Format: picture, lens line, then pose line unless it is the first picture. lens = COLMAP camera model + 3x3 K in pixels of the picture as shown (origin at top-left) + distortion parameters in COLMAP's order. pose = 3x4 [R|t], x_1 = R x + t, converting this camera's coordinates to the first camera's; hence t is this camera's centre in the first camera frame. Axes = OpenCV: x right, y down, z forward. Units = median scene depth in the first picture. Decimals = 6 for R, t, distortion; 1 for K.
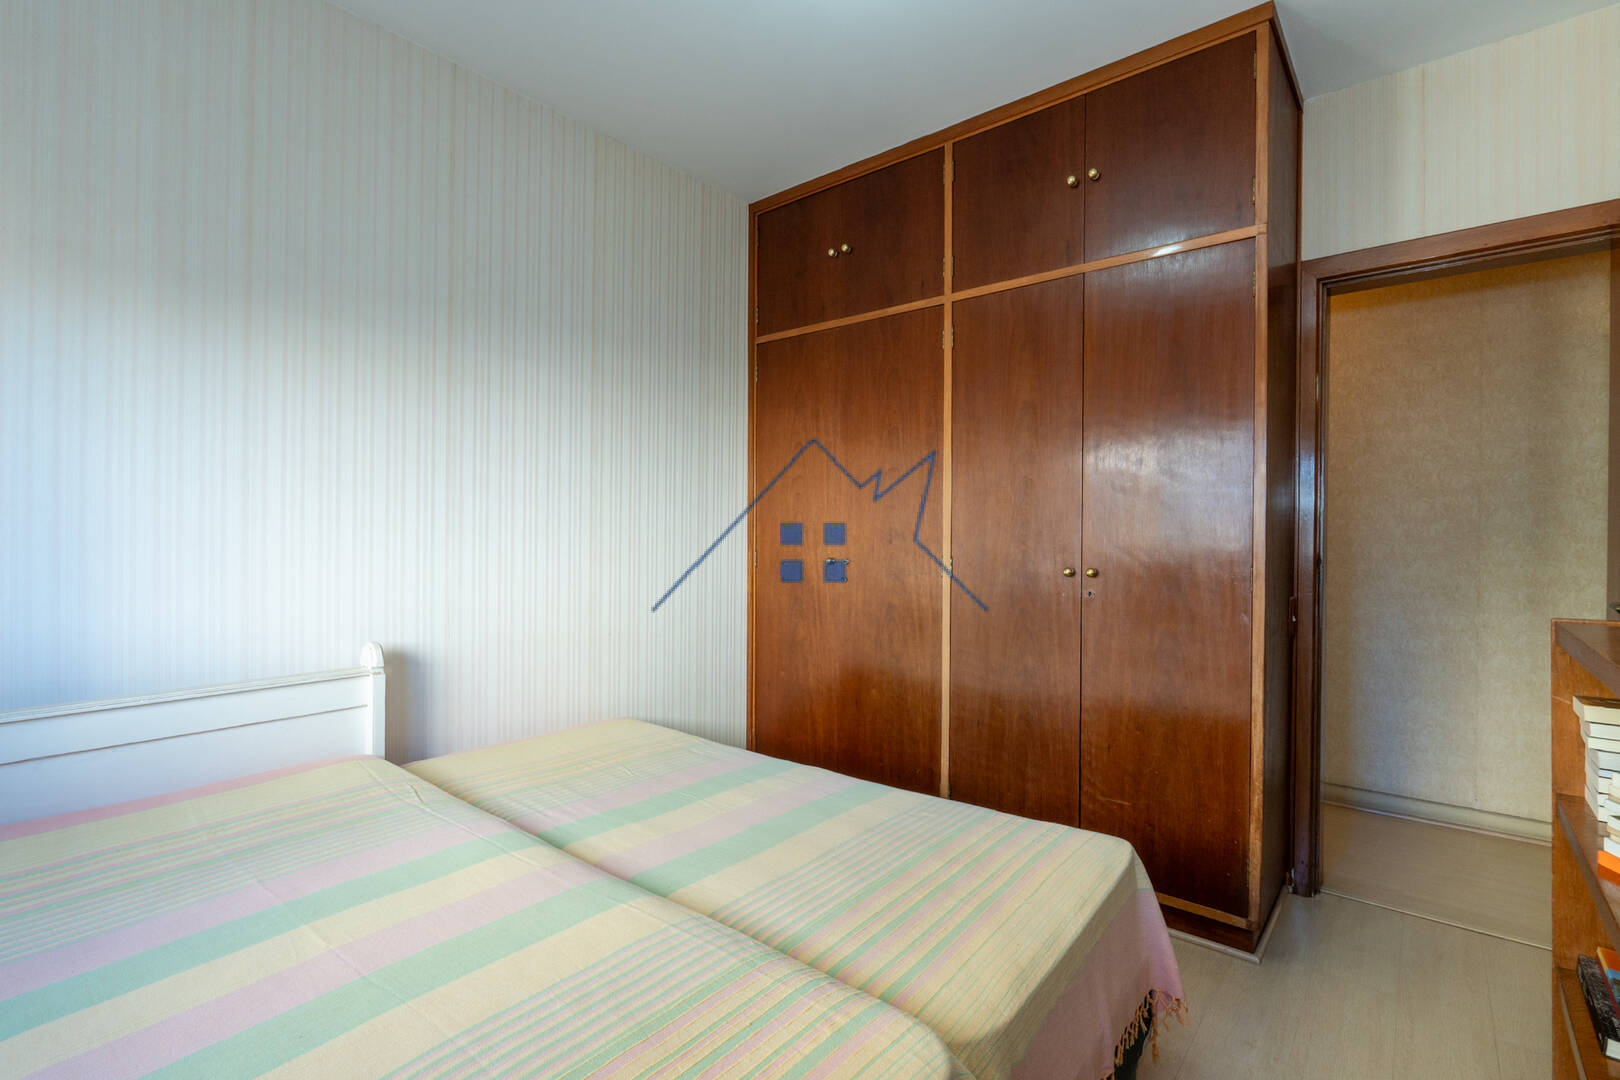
lens RADIAL K [[750.6, 0, 807.9], [0, 750.6, 536.5], [0, 0, 1]] dist [0.002027, 0.000661]
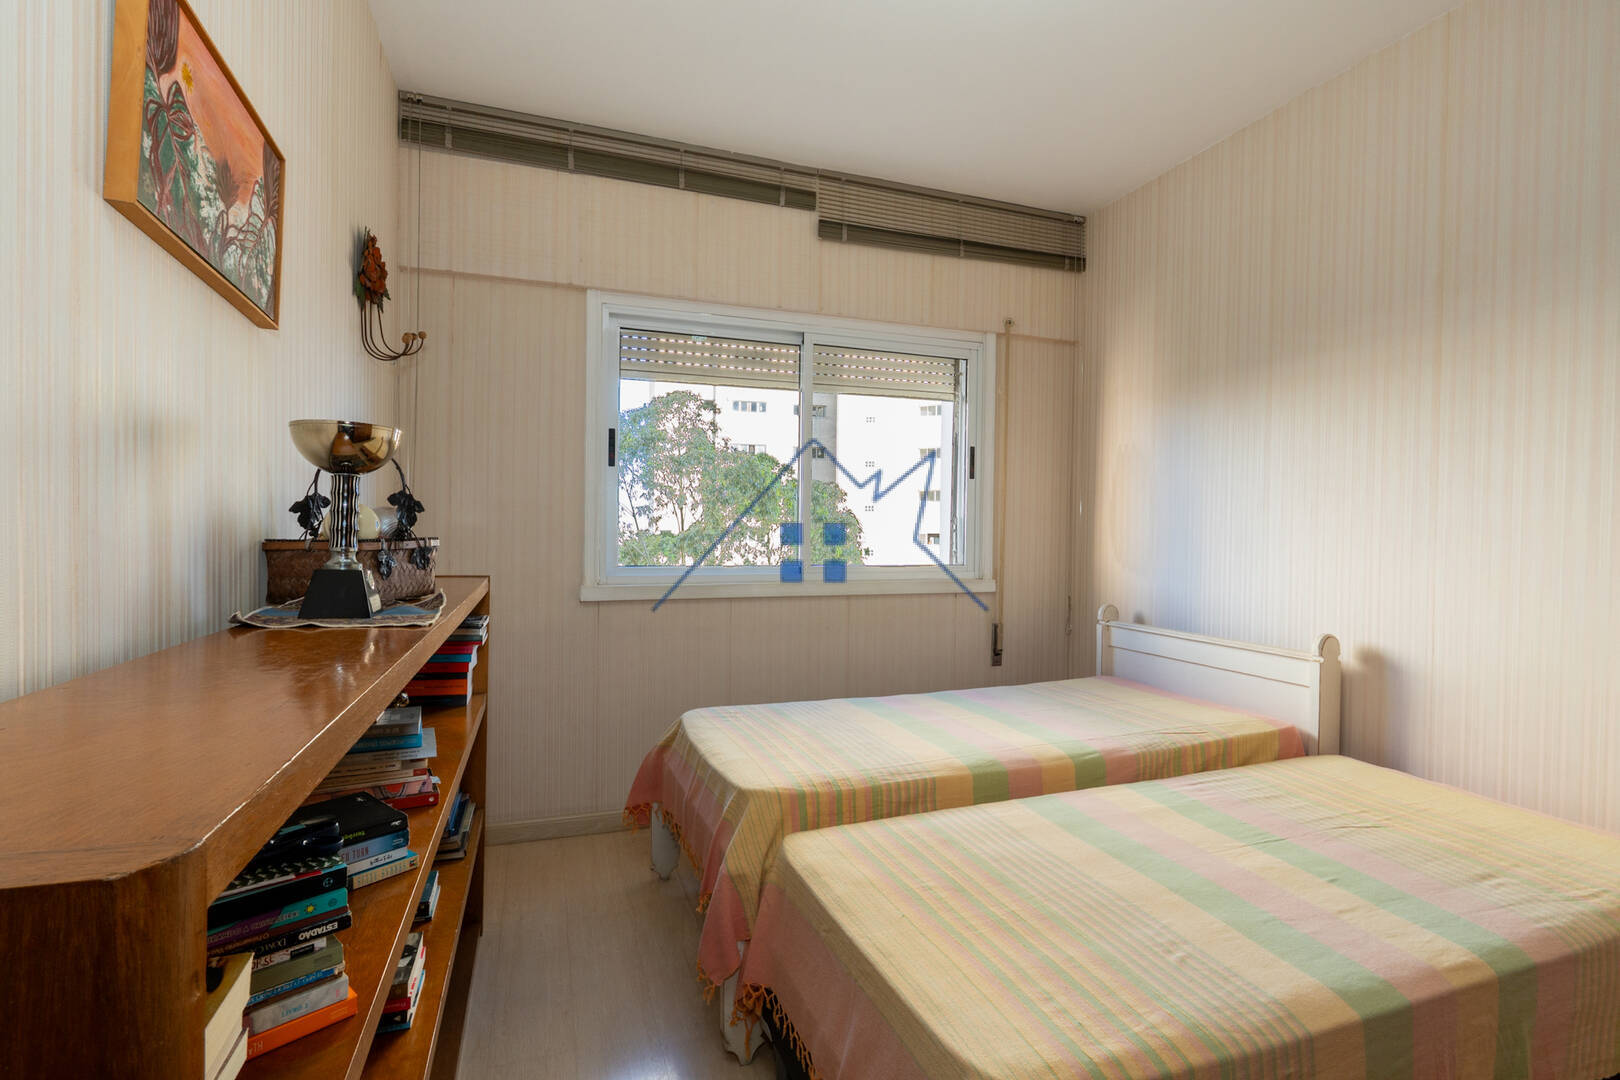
lens RADIAL K [[750.6, 0, 807.9], [0, 750.6, 536.5], [0, 0, 1]] dist [0.002027, 0.000661]
pose [[-0.509217, 0.001560, -0.860636, 0.961257], [-0.014802, 0.999835, 0.010571, -0.005472], [0.860511, 0.018122, -0.509110, 1.122593]]
